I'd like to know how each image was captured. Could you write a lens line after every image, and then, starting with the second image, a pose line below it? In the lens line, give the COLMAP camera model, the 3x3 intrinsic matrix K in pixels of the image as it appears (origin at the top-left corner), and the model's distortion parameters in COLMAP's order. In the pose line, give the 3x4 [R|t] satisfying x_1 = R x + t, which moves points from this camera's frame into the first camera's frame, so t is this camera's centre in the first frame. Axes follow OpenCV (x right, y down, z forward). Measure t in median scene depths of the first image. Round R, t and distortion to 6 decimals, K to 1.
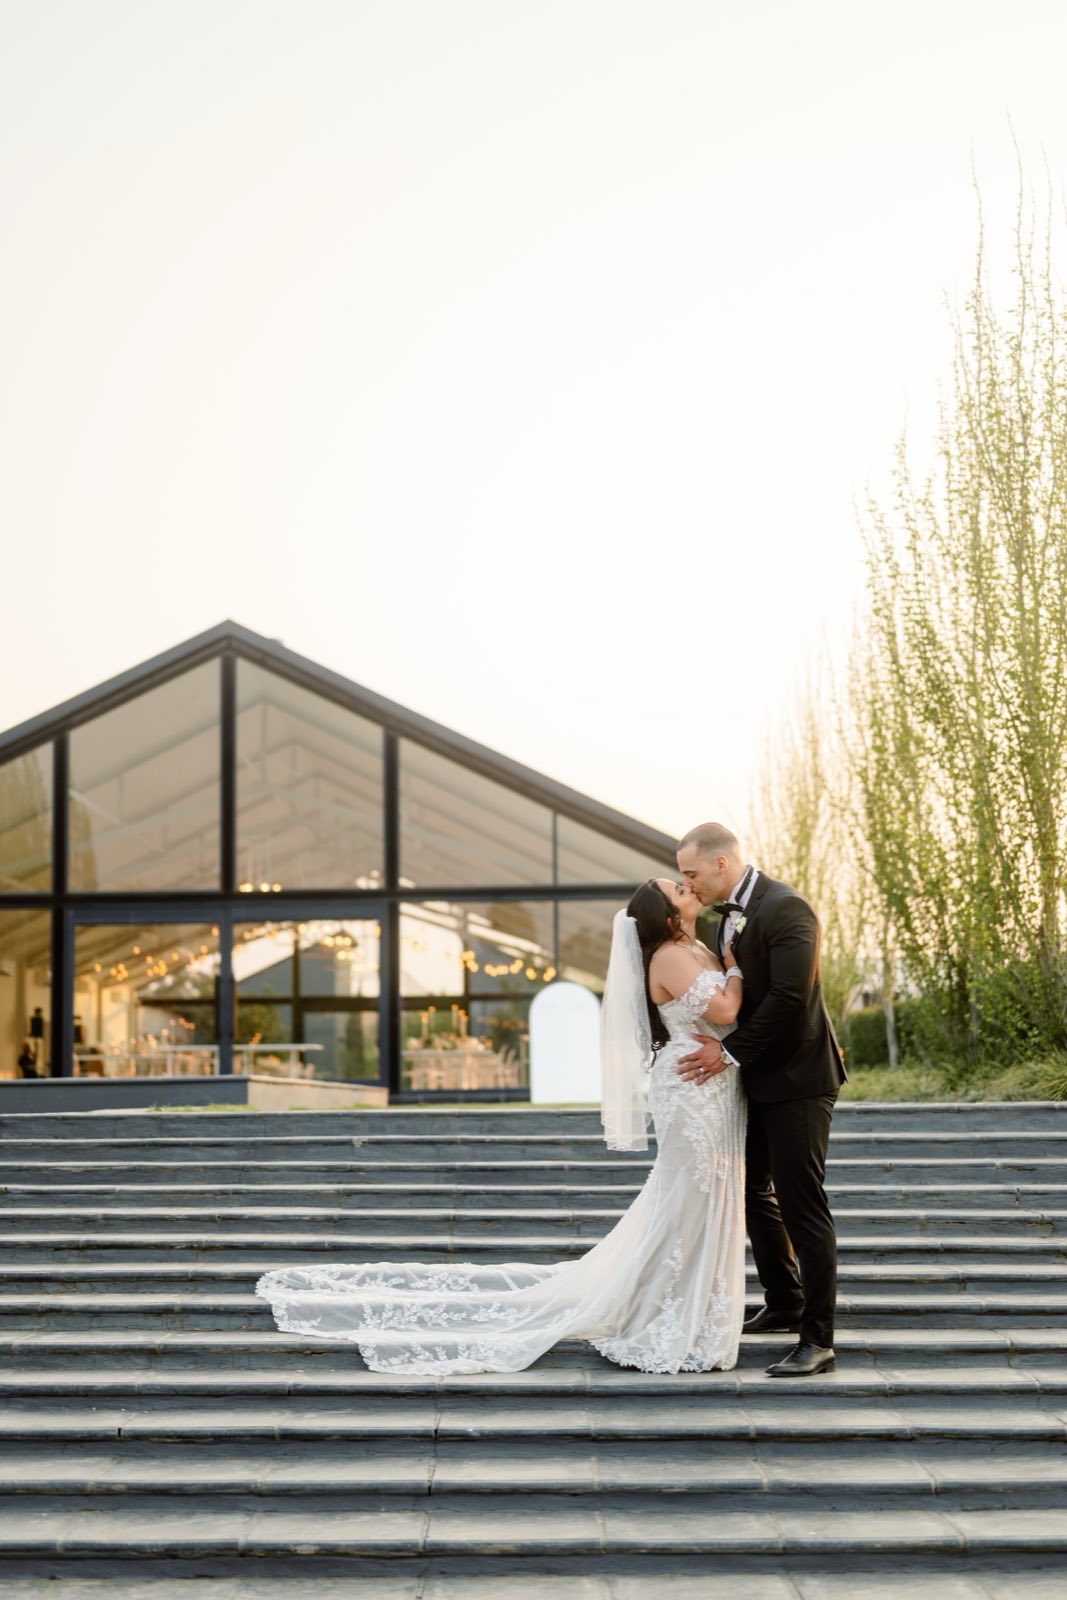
lens RADIAL K [[2345.7, 0, 533.5], [0, 2345.7, 800.0], [0, 0, 1]] dist [0.007966, 0.006993]
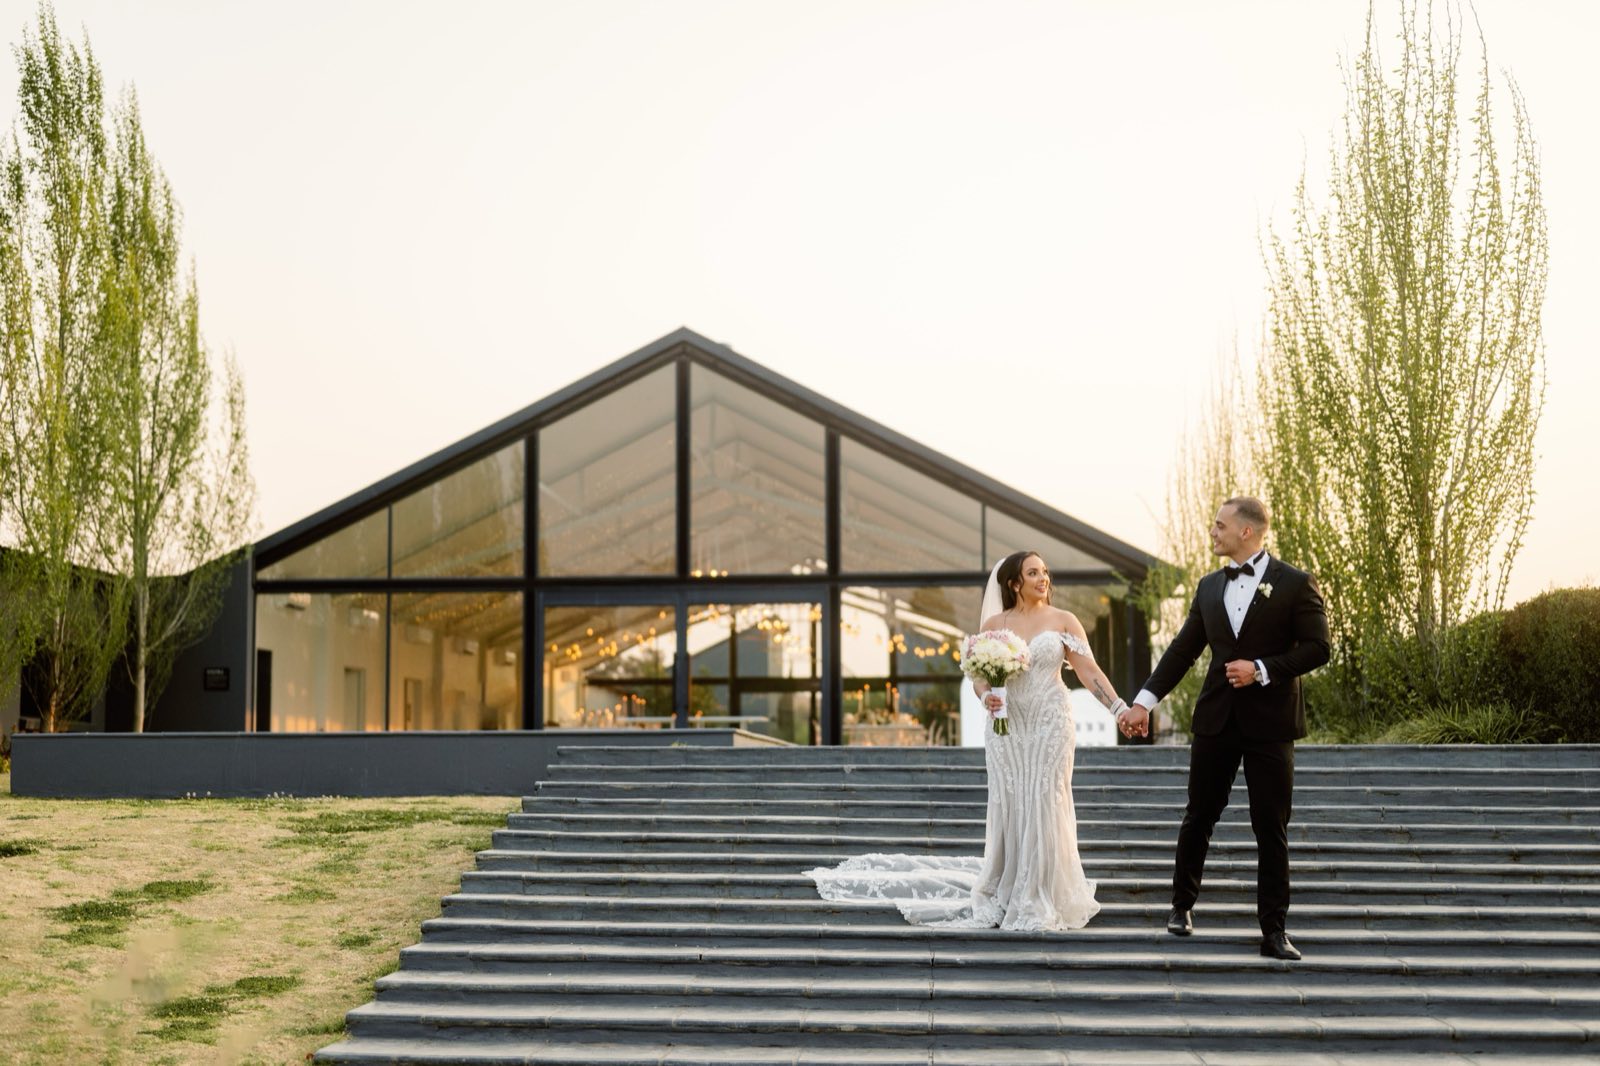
lens RADIAL K [[2292.3, 0, 773.4], [0, 2292.3, 532.5], [0, 0, 1]] dist [-0.003624, -0.103958]
pose [[0.997006, 0.002198, -0.077299, -0.014267], [-0.000826, 0.999842, 0.017780, -0.000986], [0.077326, -0.017663, 0.996849, -0.147621]]
